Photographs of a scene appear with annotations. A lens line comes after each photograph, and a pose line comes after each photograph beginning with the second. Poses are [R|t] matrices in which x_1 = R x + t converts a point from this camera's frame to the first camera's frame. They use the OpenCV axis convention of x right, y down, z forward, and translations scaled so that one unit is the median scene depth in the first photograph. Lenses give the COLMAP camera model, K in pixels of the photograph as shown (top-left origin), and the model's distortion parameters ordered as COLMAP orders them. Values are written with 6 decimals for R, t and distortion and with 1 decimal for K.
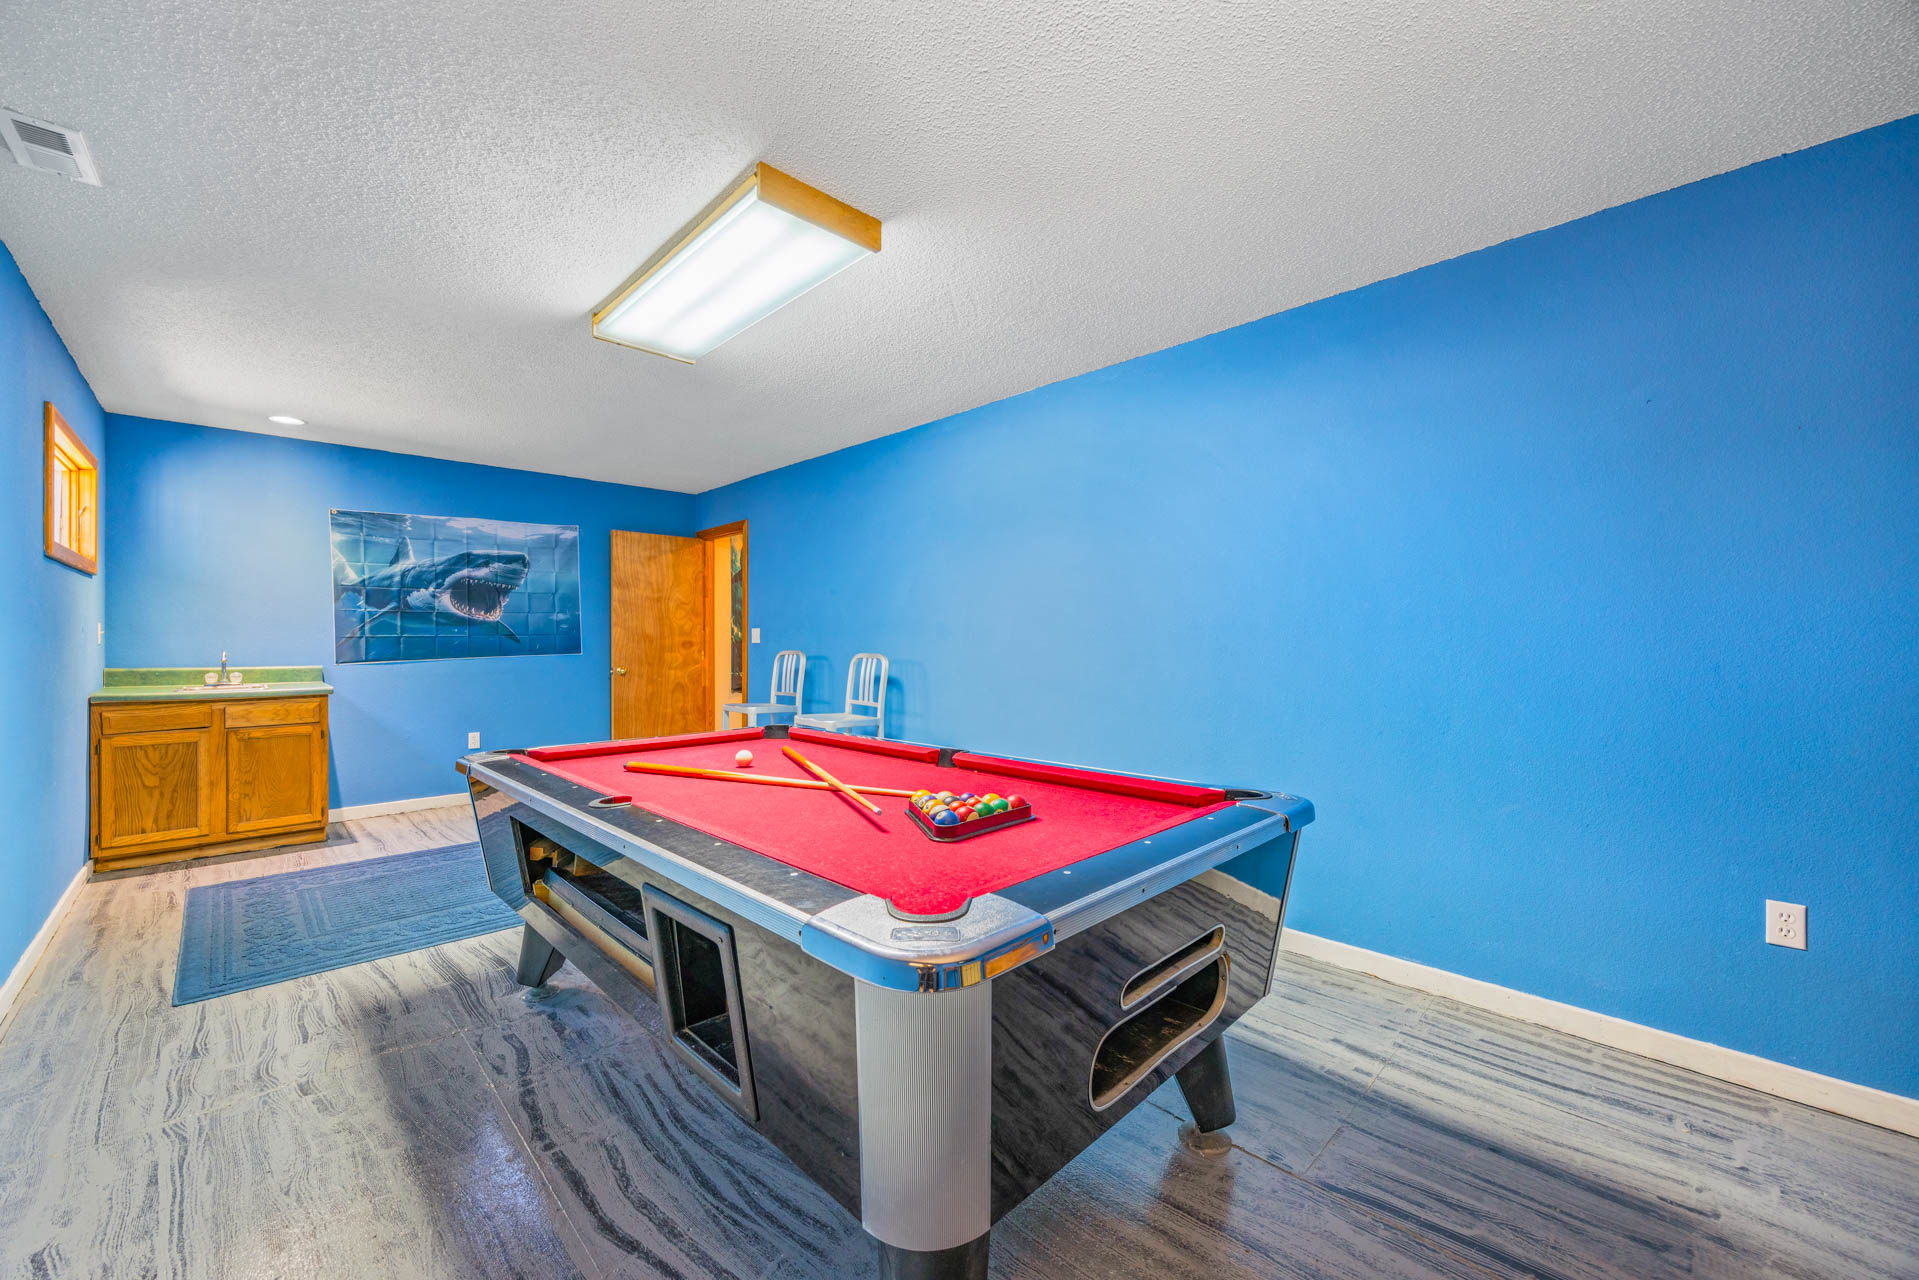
lens RADIAL K [[738.0, 0, 950.1], [0, 738.0, 640.1], [0, 0, 1]] dist [-0.001223, -0.000401]
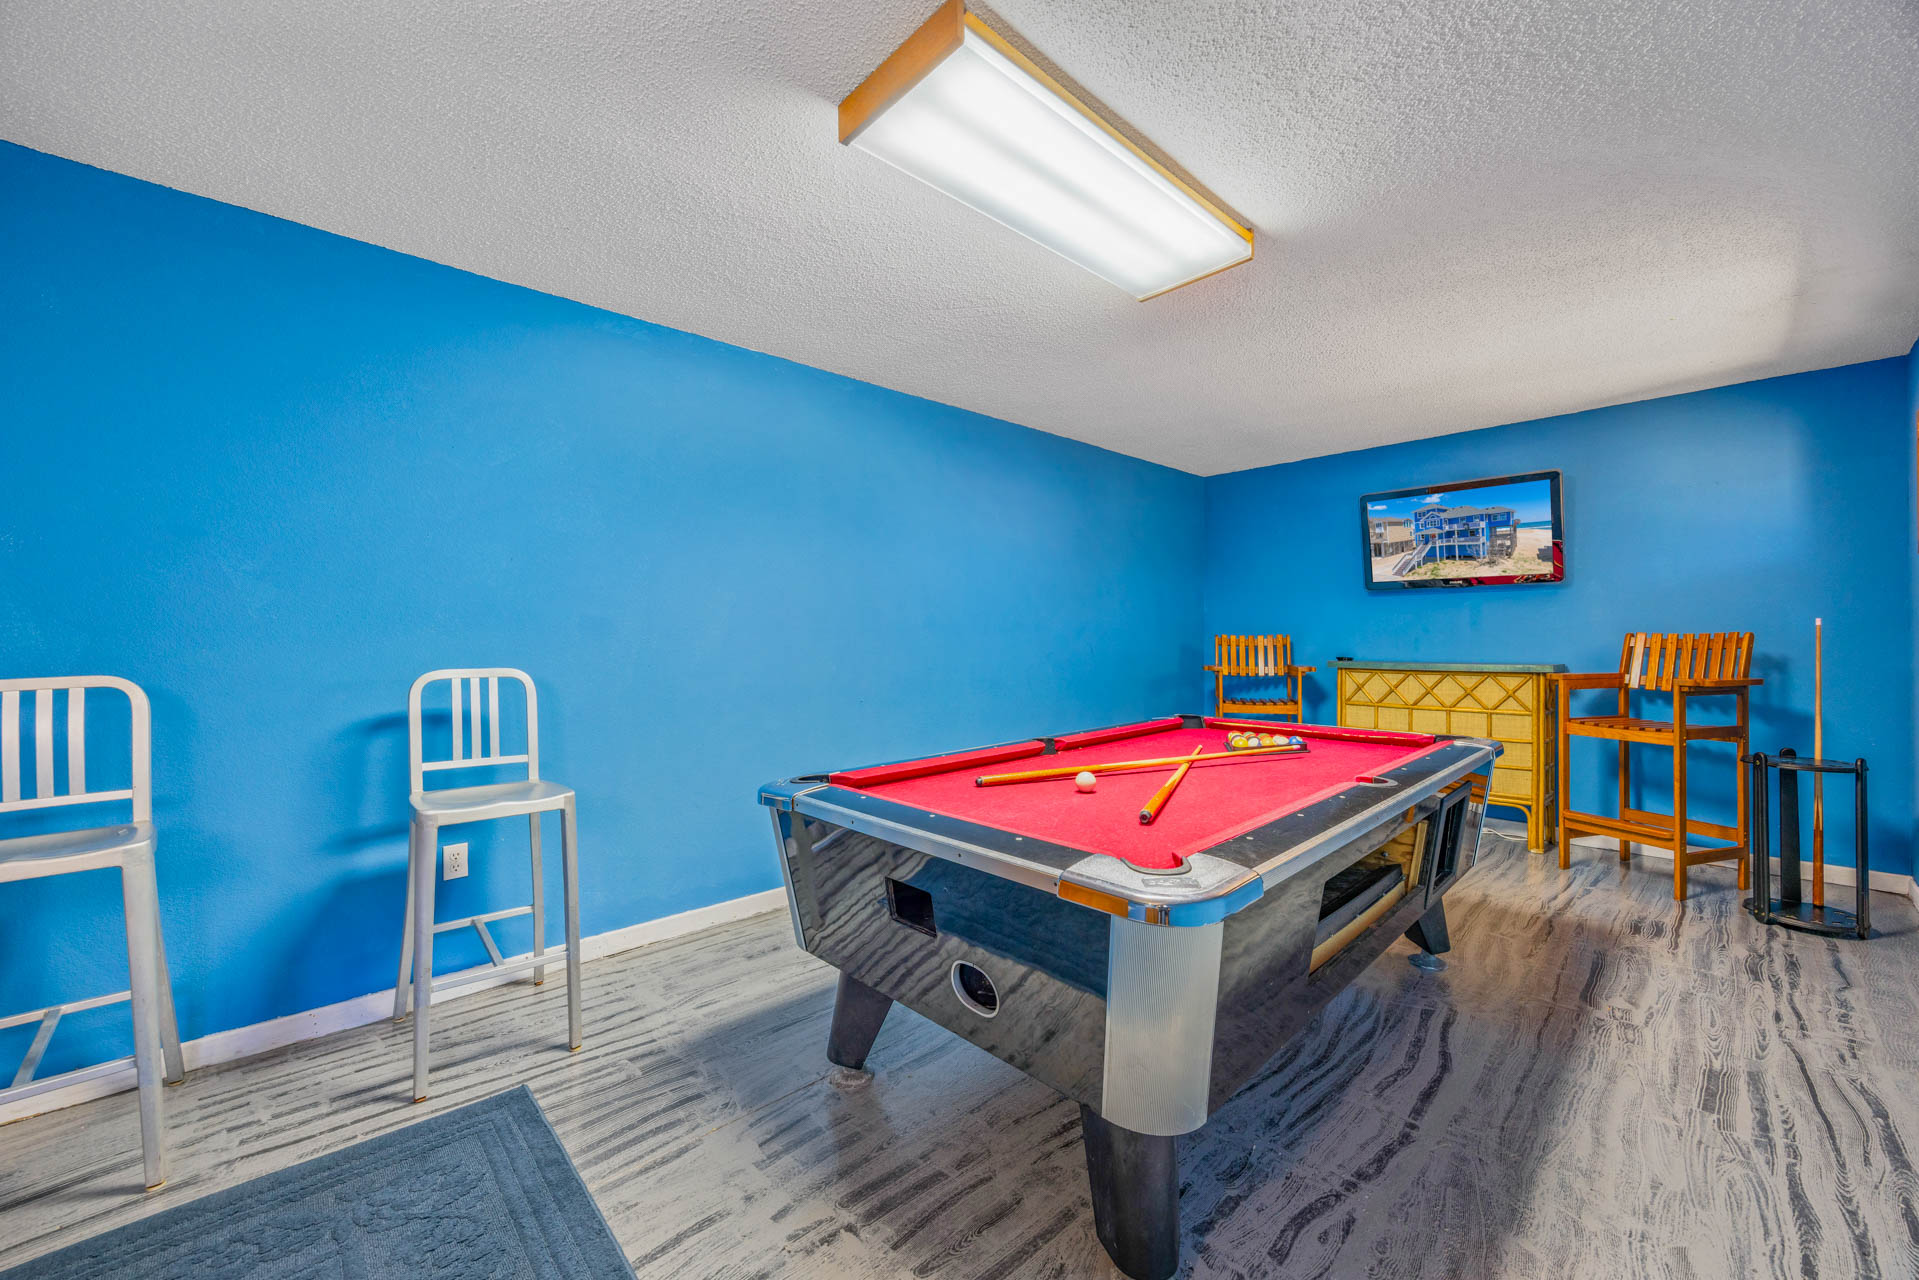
lens RADIAL K [[731.6, 0, 956.2], [0, 731.6, 615.9], [0, 0, 1]] dist [0.000976, 0.000084]
pose [[0.024528, 0.021236, 0.999474, -1.457750], [0.006291, 0.999751, -0.021396, -0.014965], [-0.999679, 0.006812, 0.024388, 1.460264]]
